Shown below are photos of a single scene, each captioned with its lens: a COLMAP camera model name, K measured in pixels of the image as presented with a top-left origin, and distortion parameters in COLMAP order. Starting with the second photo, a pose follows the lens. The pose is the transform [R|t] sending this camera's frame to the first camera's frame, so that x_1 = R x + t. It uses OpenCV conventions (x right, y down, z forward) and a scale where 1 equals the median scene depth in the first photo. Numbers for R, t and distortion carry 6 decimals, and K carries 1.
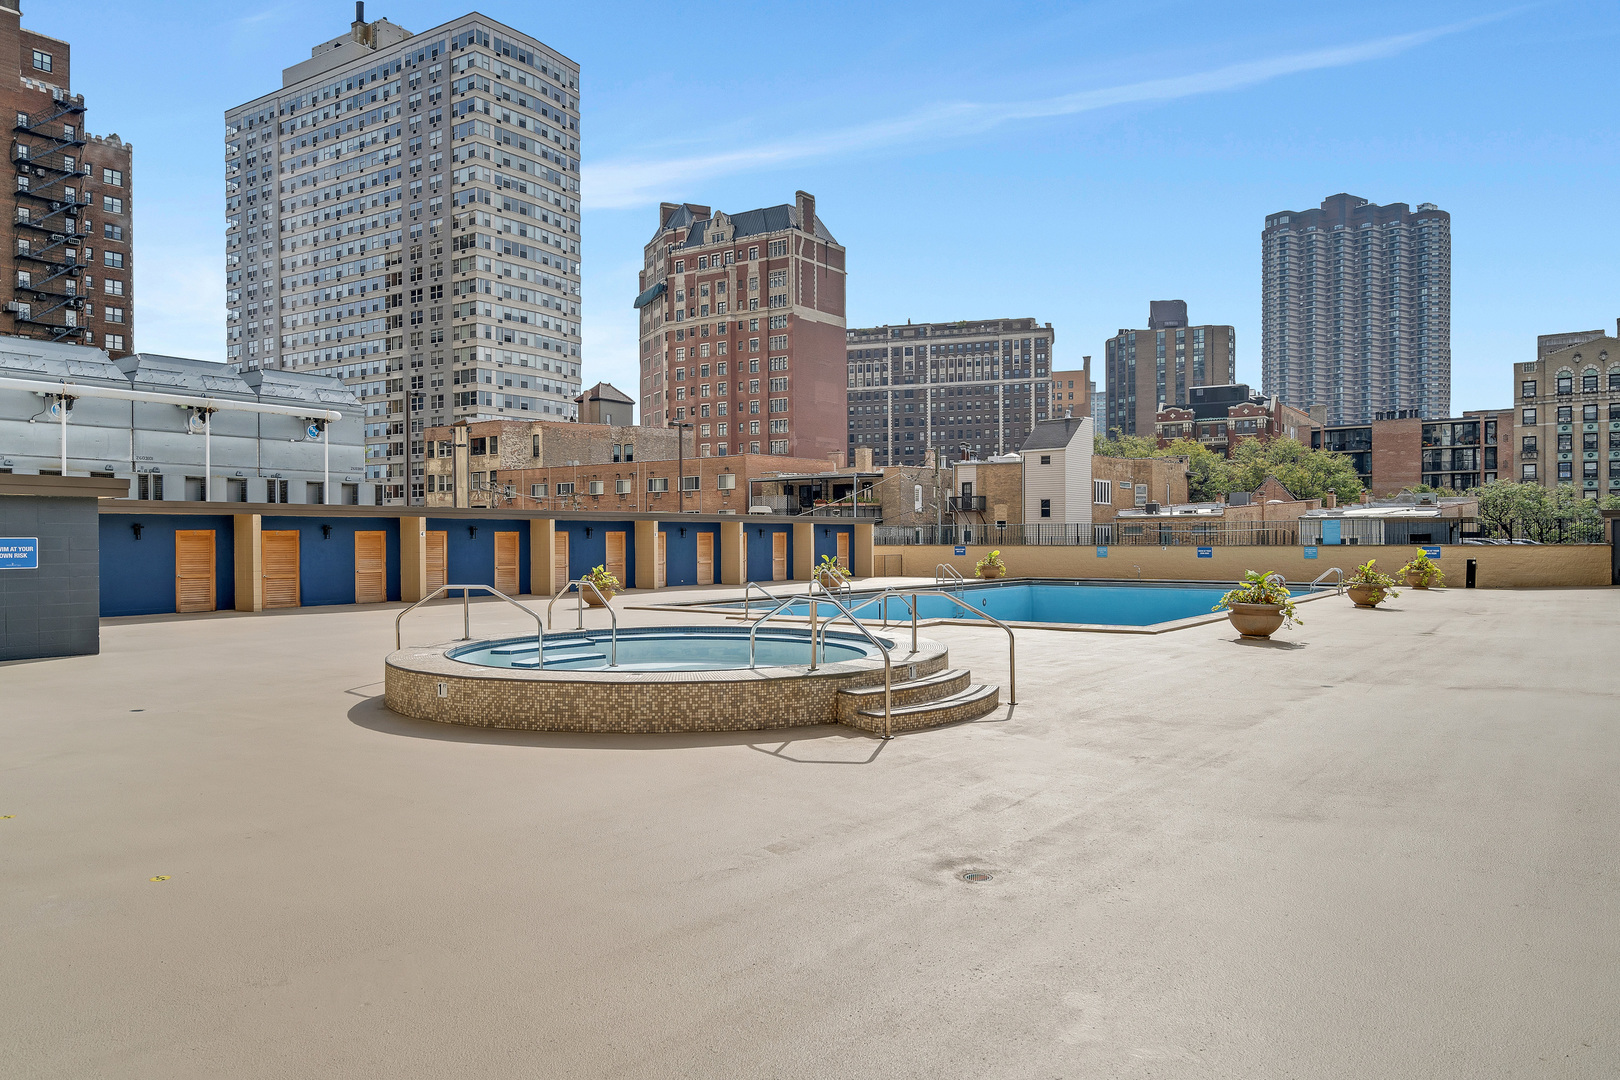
lens RADIAL K [[1083.2, 0, 808.8], [0, 1083.2, 545.4], [0, 0, 1]] dist [0.009266, -0.000370]
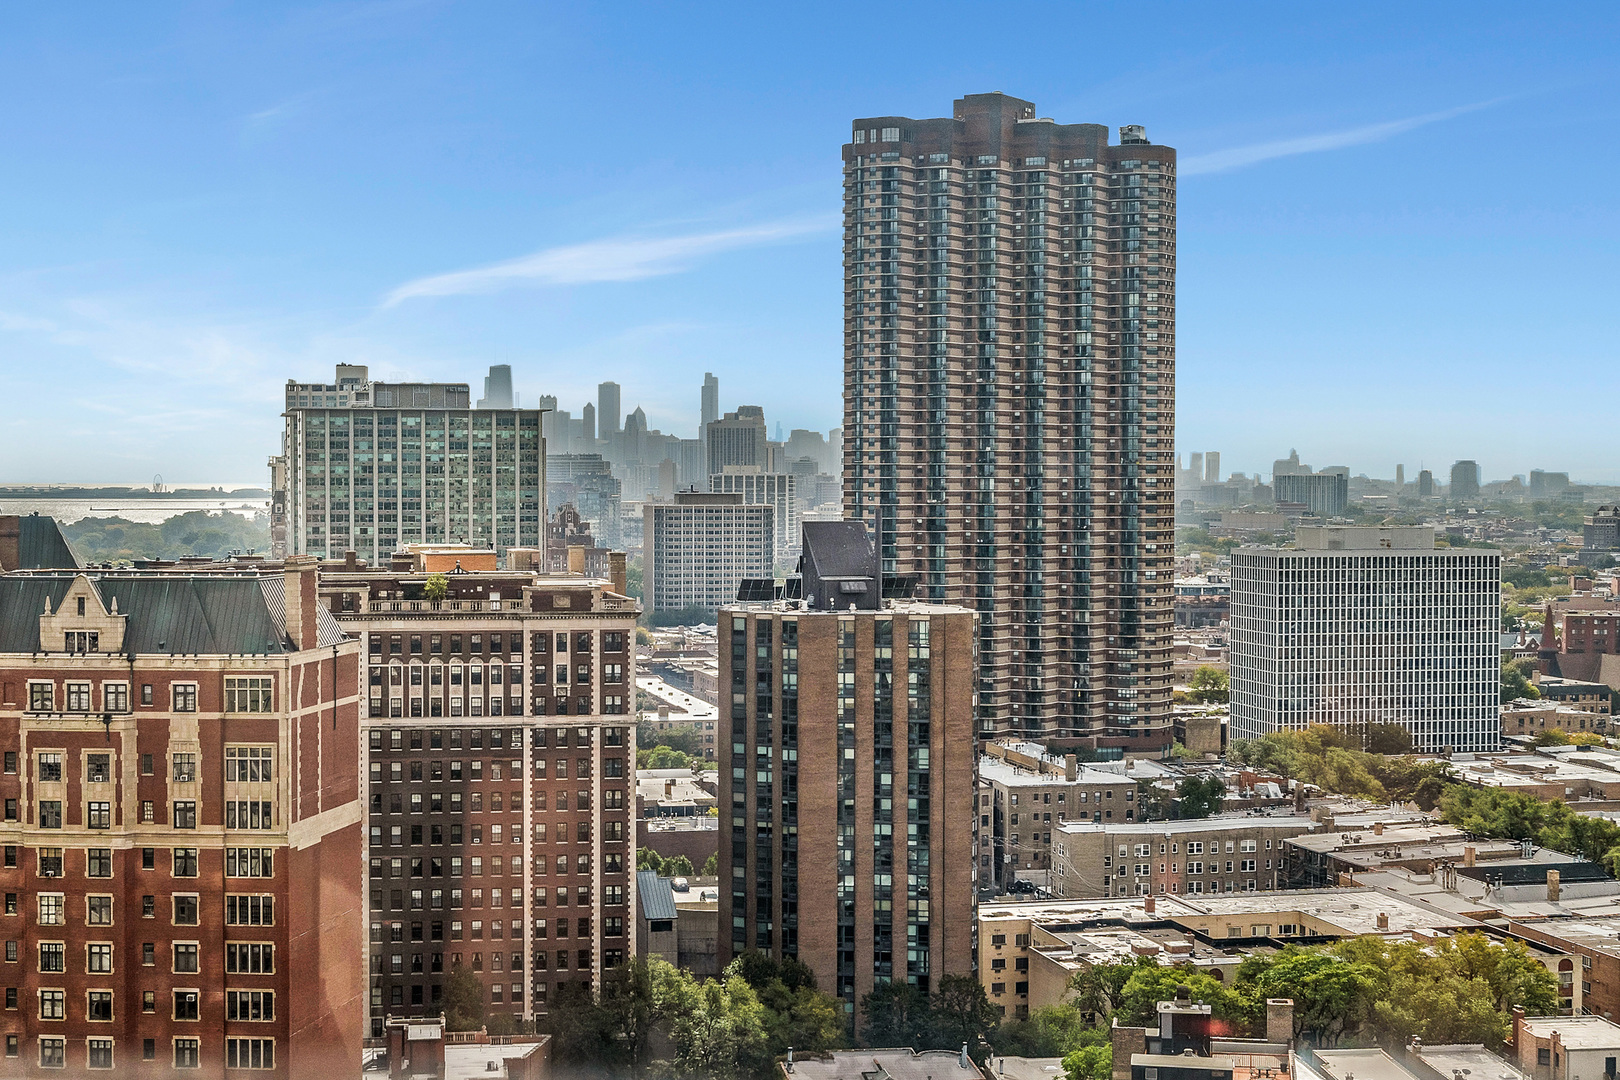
lens RADIAL K [[2545.2, 0, 809.3], [0, 2545.2, 531.1], [0, 0, 1]] dist [-0.006358, 0.000000]
pose [[0.892899, -0.004896, 0.450231, -0.197010], [-0.000681, 0.999925, 0.012225, -0.240822], [-0.450257, -0.011222, 0.892828, -0.012429]]
